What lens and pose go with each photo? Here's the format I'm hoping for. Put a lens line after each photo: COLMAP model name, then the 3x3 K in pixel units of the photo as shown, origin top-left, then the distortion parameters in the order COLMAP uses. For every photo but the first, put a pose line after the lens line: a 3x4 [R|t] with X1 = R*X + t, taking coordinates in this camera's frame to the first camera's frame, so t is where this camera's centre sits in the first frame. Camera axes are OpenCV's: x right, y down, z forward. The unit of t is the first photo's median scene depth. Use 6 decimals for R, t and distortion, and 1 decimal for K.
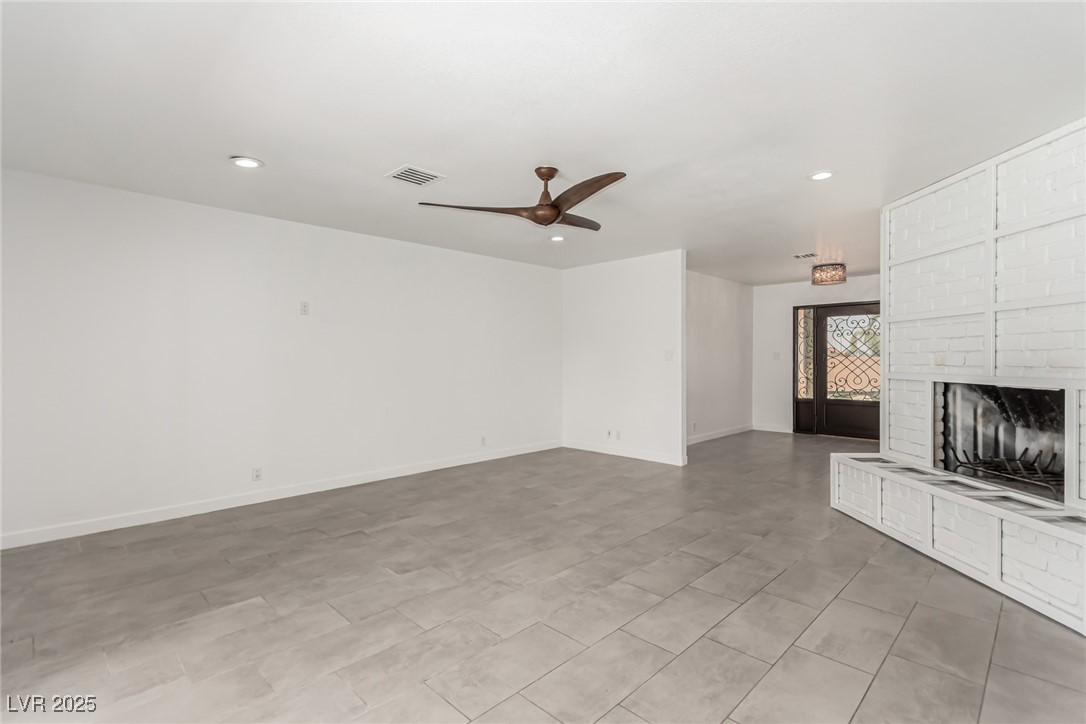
lens RADIAL K [[509.6, 0, 561.1], [0, 509.6, 362.6], [0, 0, 1]] dist [0.007664, 0.001048]
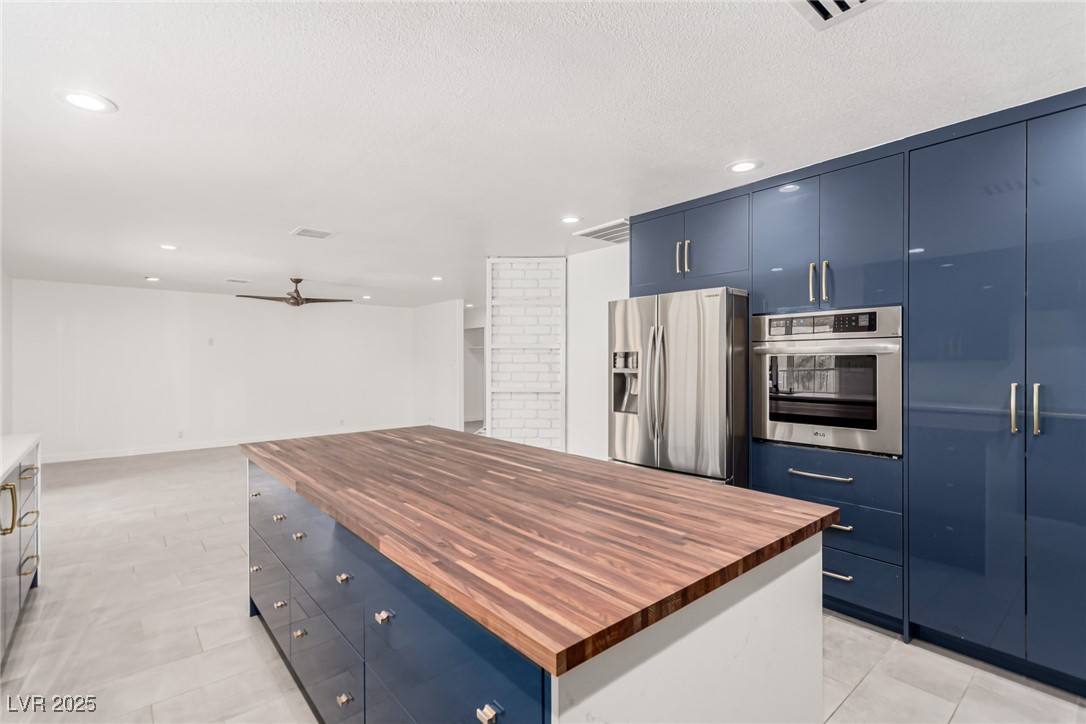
lens RADIAL K [[509.6, 0, 554.9], [0, 509.6, 357.3], [0, 0, 1]] dist [0.007664, 0.001048]
pose [[0.995997, 0.000305, -0.089387, 1.158444], [-0.001392, 0.999926, -0.012088, -0.044093], [0.089376, 0.012164, 0.995924, -0.902655]]
